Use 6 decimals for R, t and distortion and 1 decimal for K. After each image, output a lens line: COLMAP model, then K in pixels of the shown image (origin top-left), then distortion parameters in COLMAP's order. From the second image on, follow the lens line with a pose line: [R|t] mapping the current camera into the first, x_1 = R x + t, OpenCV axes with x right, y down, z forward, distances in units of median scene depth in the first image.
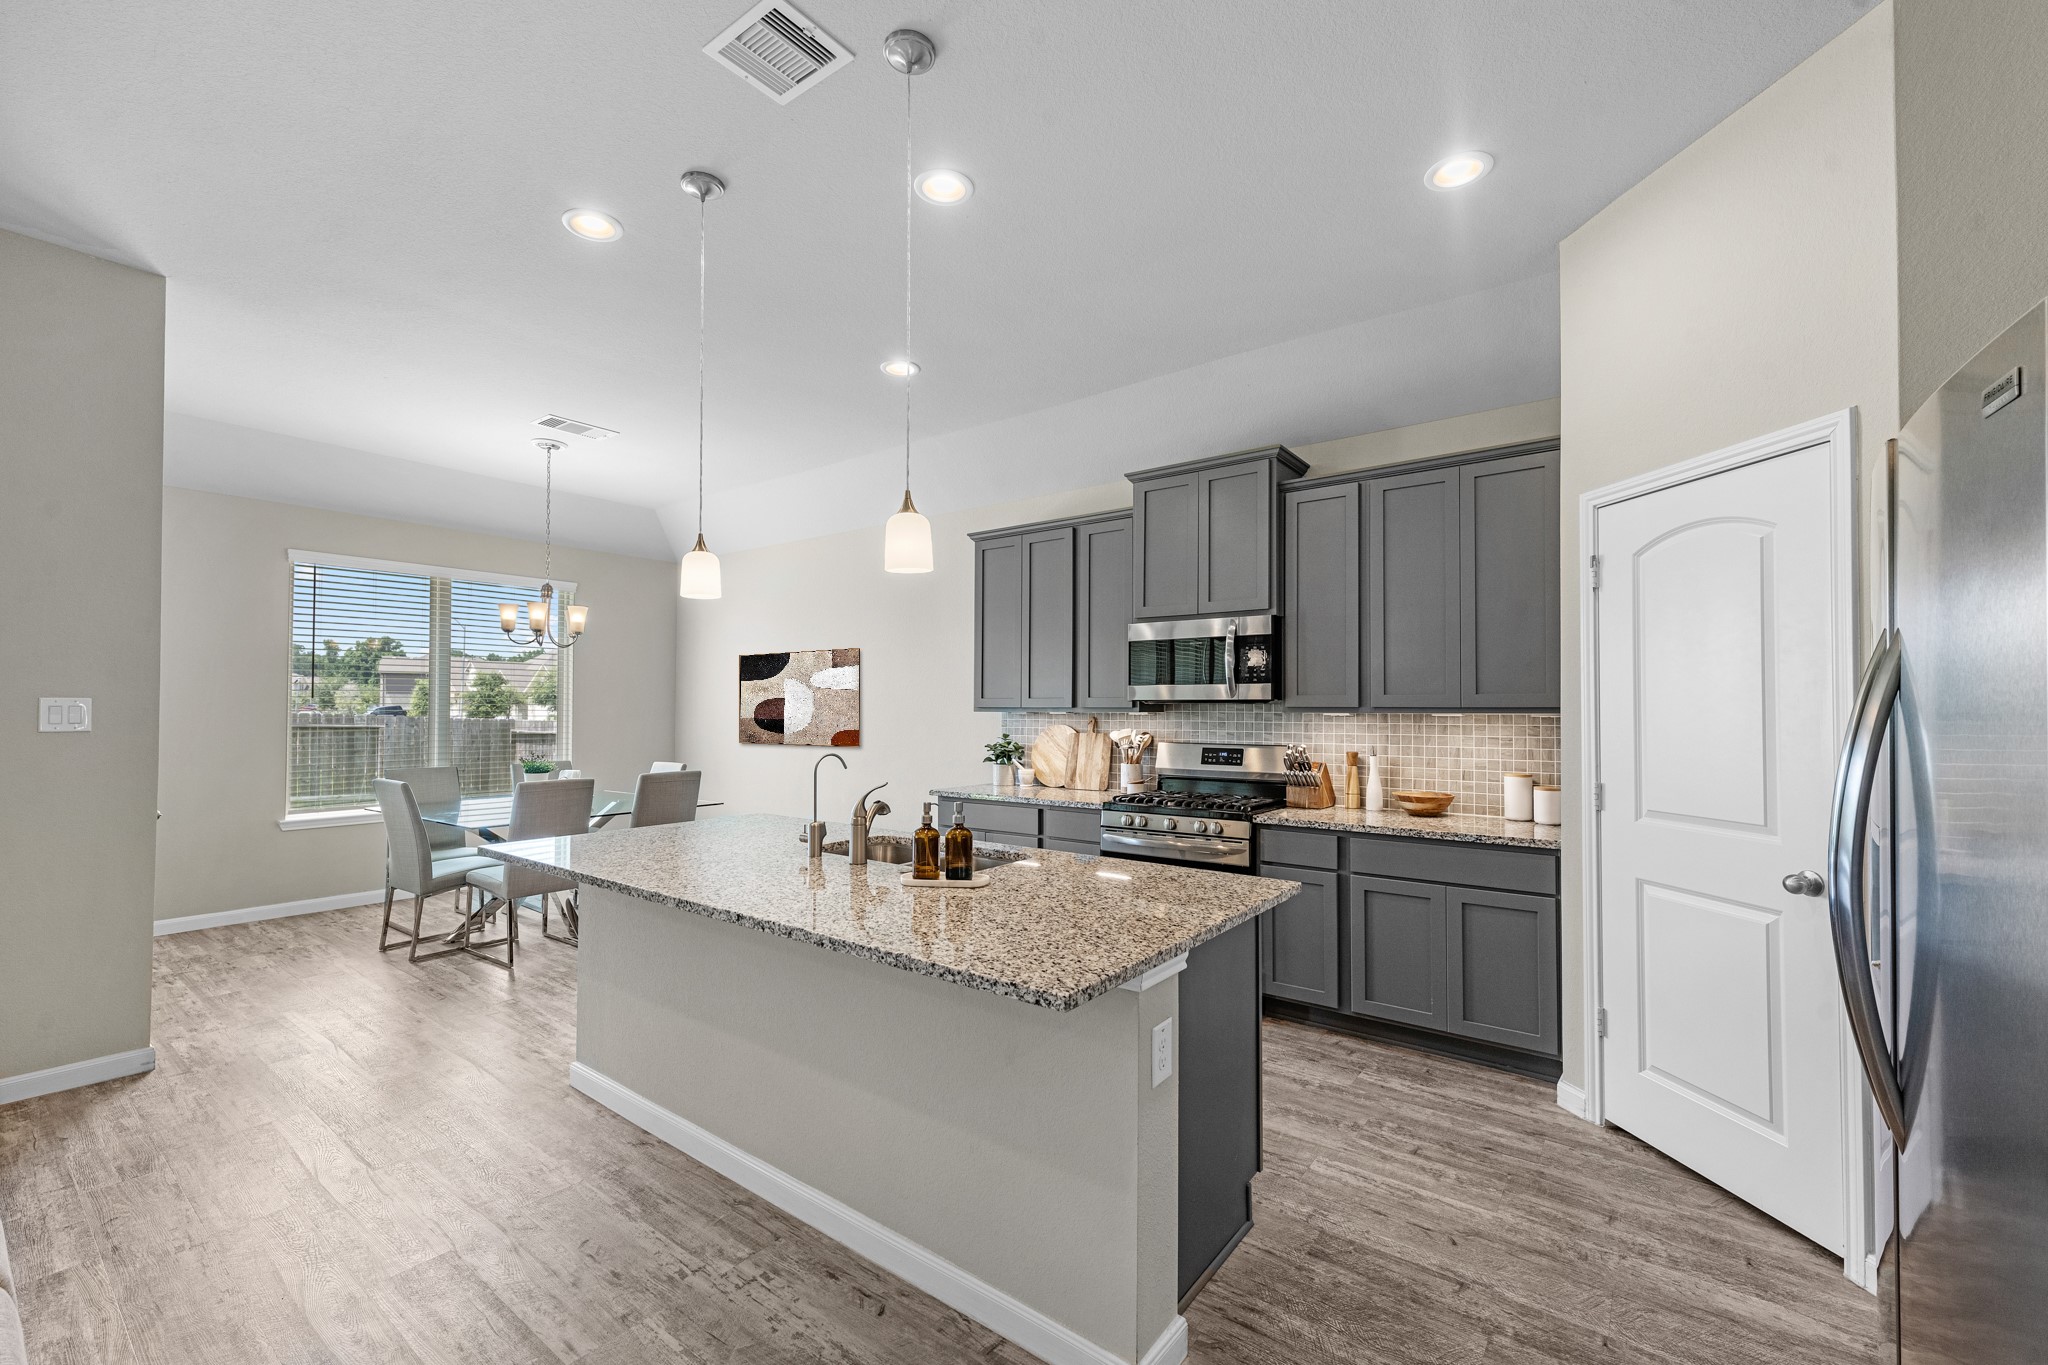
lens RADIAL K [[838.1, 0, 1030.9], [0, 838.1, 692.2], [0, 0, 1]] dist [-0.006626, -0.000229]
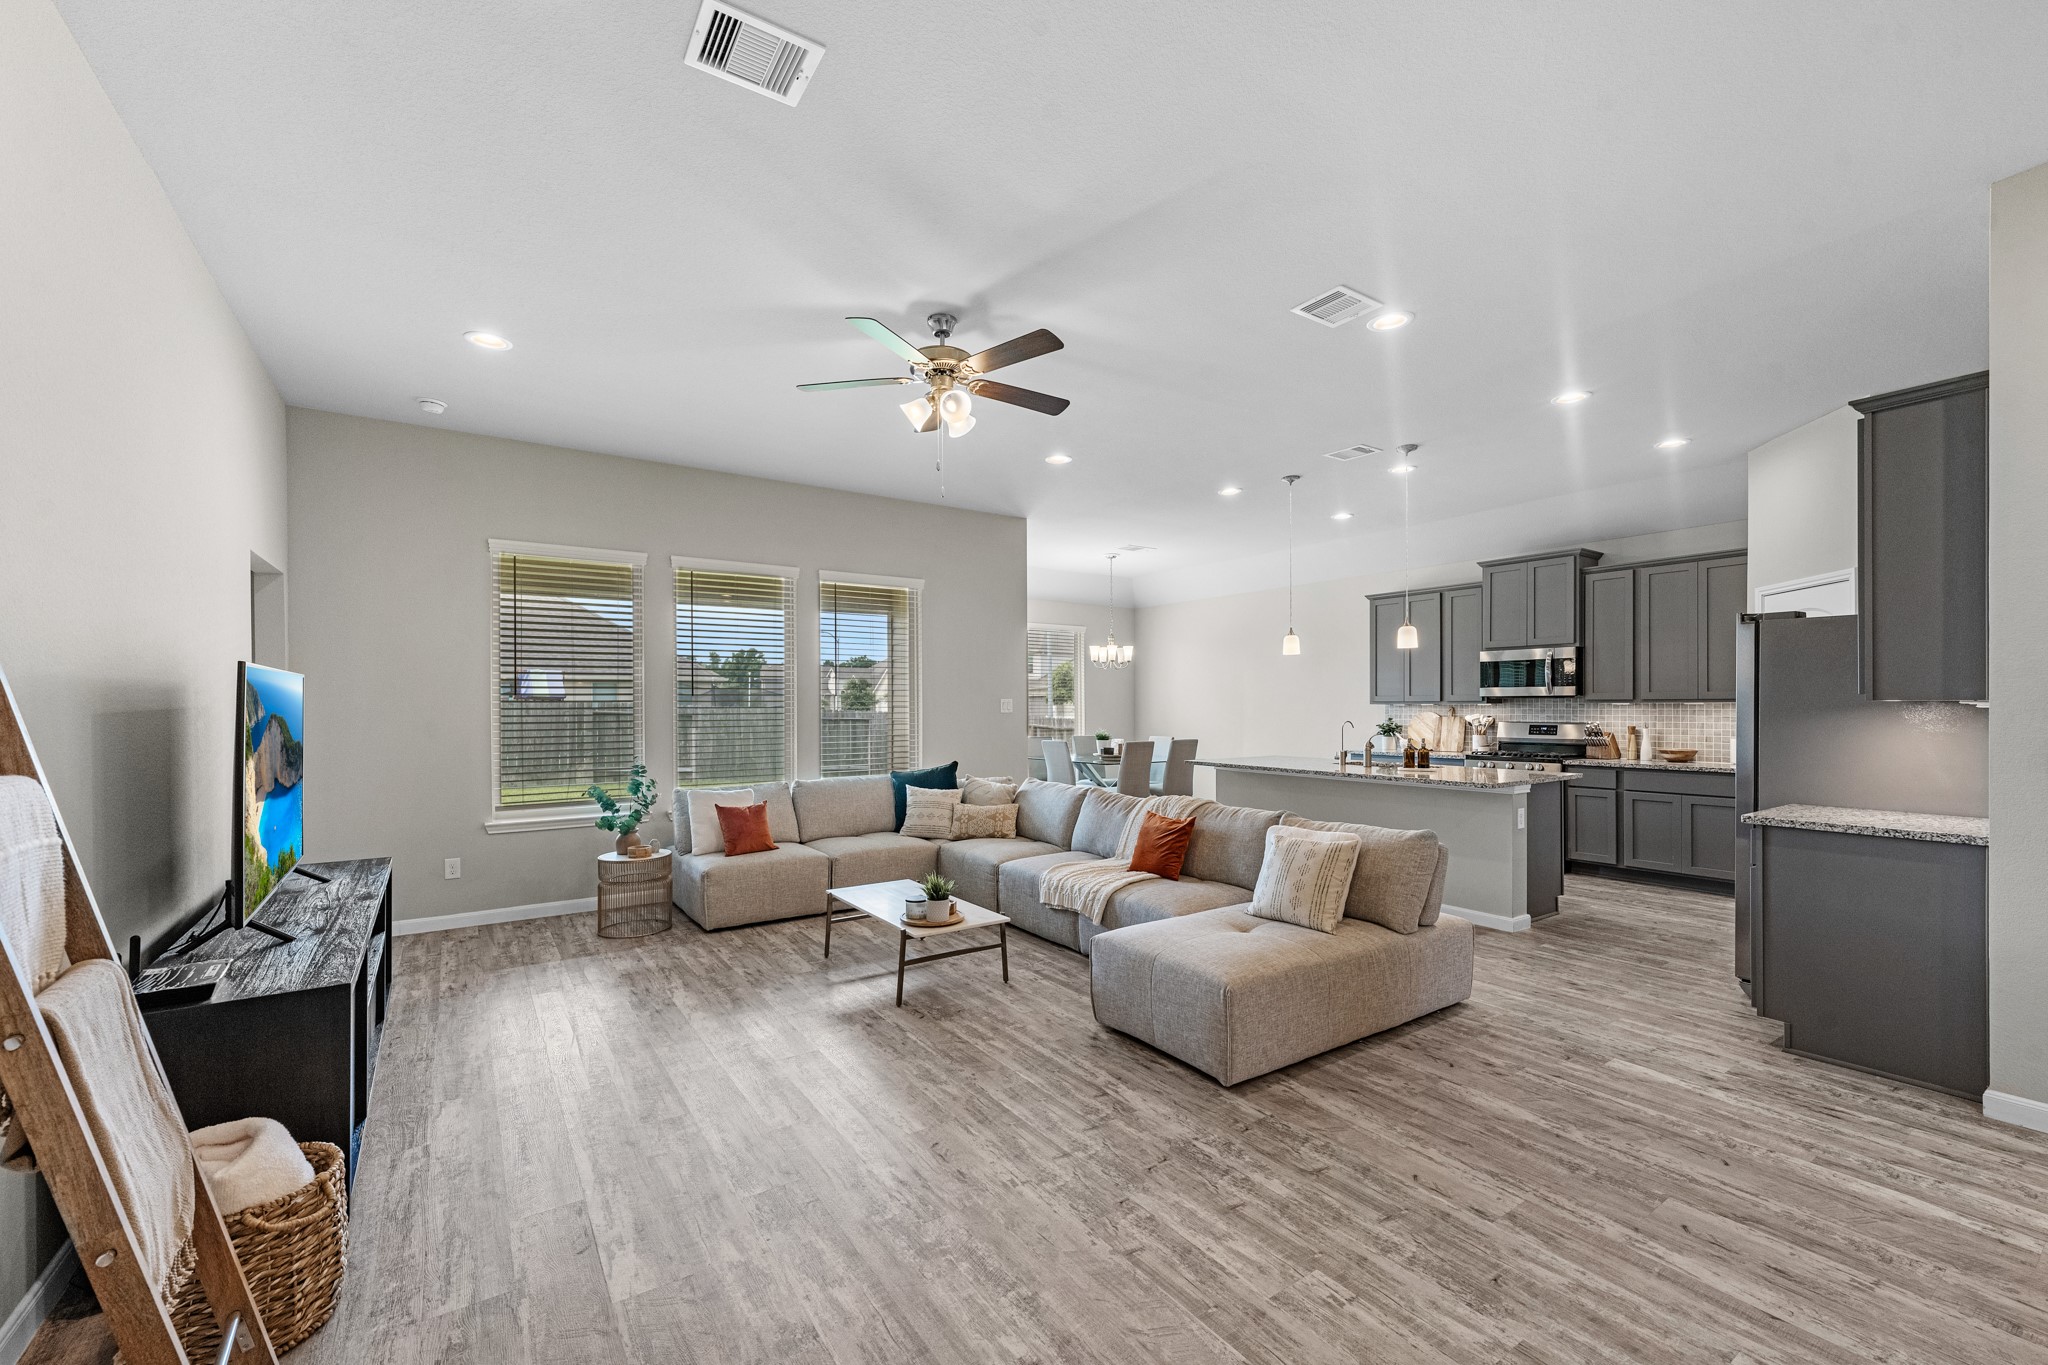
lens RADIAL K [[838.1, 0, 1010.3], [0, 838.1, 707.2], [0, 0, 1]] dist [-0.006626, -0.000229]
pose [[0.943239, -0.003095, -0.332099, -0.221330], [0.009756, 0.999783, 0.018390, -0.009398], [0.331970, -0.020586, 0.943065, -0.930466]]
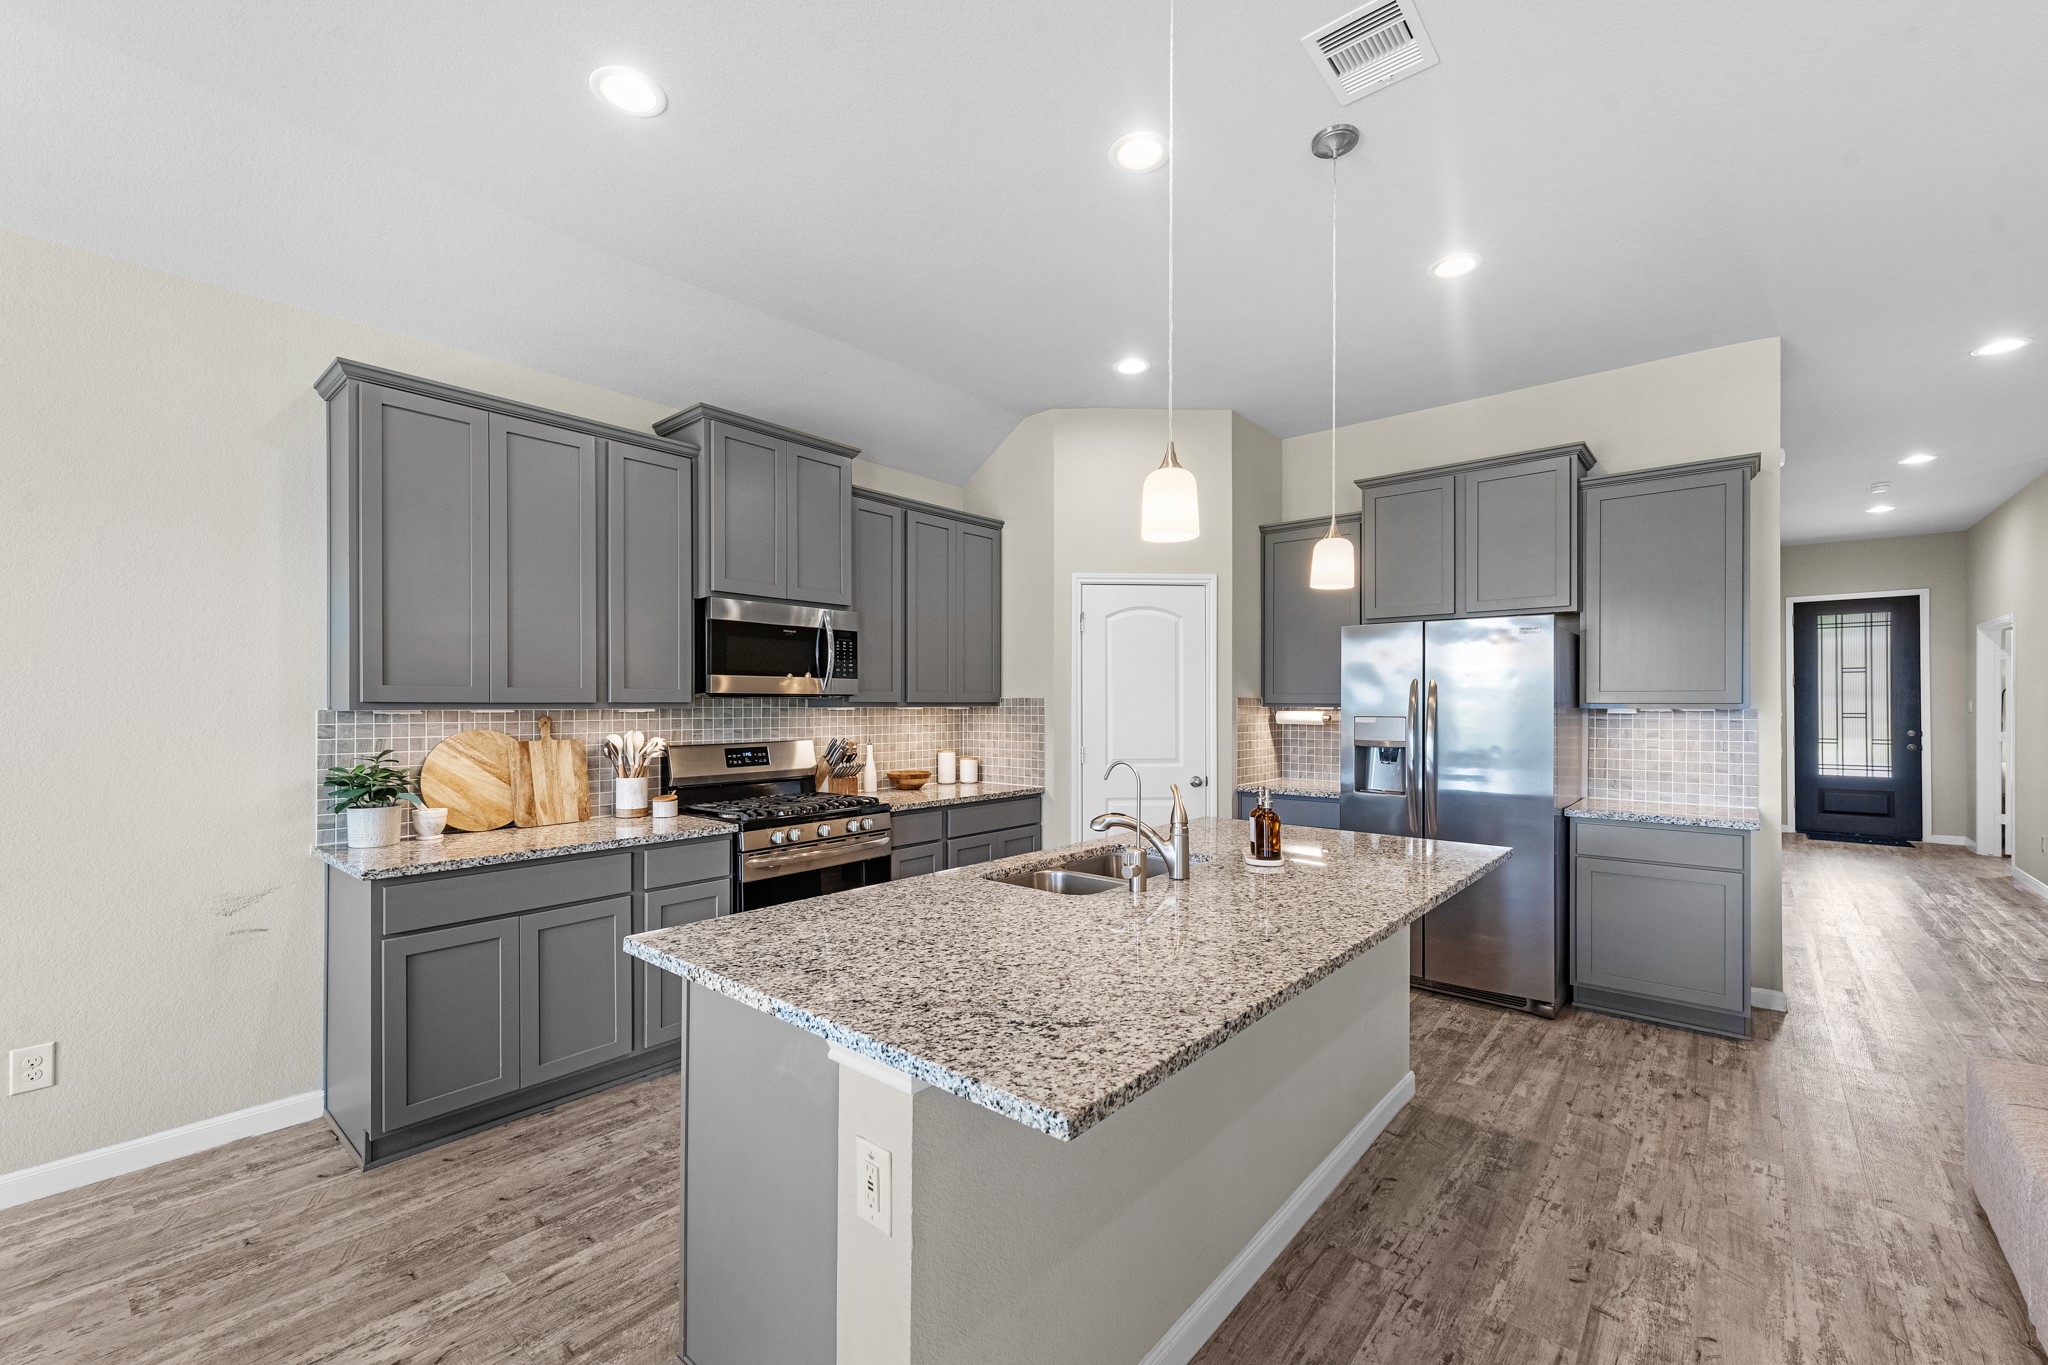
lens RADIAL K [[838.1, 0, 1011.9], [0, 838.1, 695.1], [0, 0, 1]] dist [-0.006626, -0.000229]
pose [[0.070974, 0.007870, 0.997447, -0.659098], [-0.017373, 0.999827, -0.006652, 0.011574], [-0.997327, -0.016856, 0.071098, 0.661720]]
